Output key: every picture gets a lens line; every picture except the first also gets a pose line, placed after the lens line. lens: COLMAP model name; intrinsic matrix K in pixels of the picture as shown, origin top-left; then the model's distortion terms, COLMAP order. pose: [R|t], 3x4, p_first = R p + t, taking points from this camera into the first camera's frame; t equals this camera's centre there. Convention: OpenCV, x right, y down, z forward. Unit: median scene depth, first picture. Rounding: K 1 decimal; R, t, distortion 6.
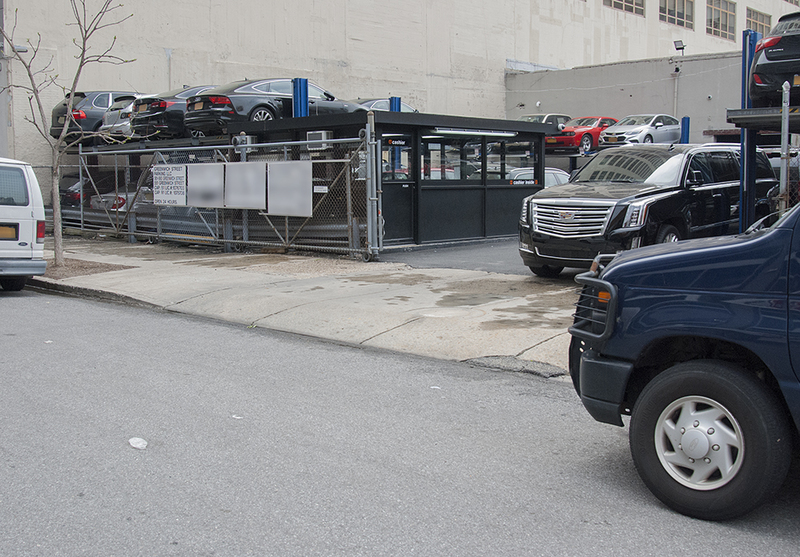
lens RADIAL K [[902.8, 0, 400.0], [0, 902.8, 278.5], [0, 0, 1]] dist [-0.083215, -0.000256]
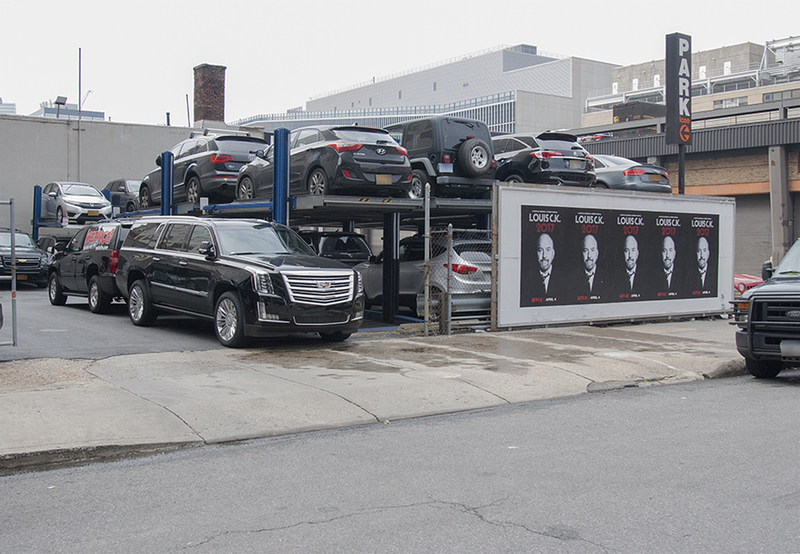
lens RADIAL K [[903.0, 0, 400.3], [0, 903.0, 247.2], [0, 0, 1]] dist [-0.070548, -0.014361]
pose [[0.176832, 0.001904, 0.984239, -0.326543], [0.101957, 0.994583, -0.020242, -0.030842], [-0.978946, 0.103930, 0.175680, 0.259683]]
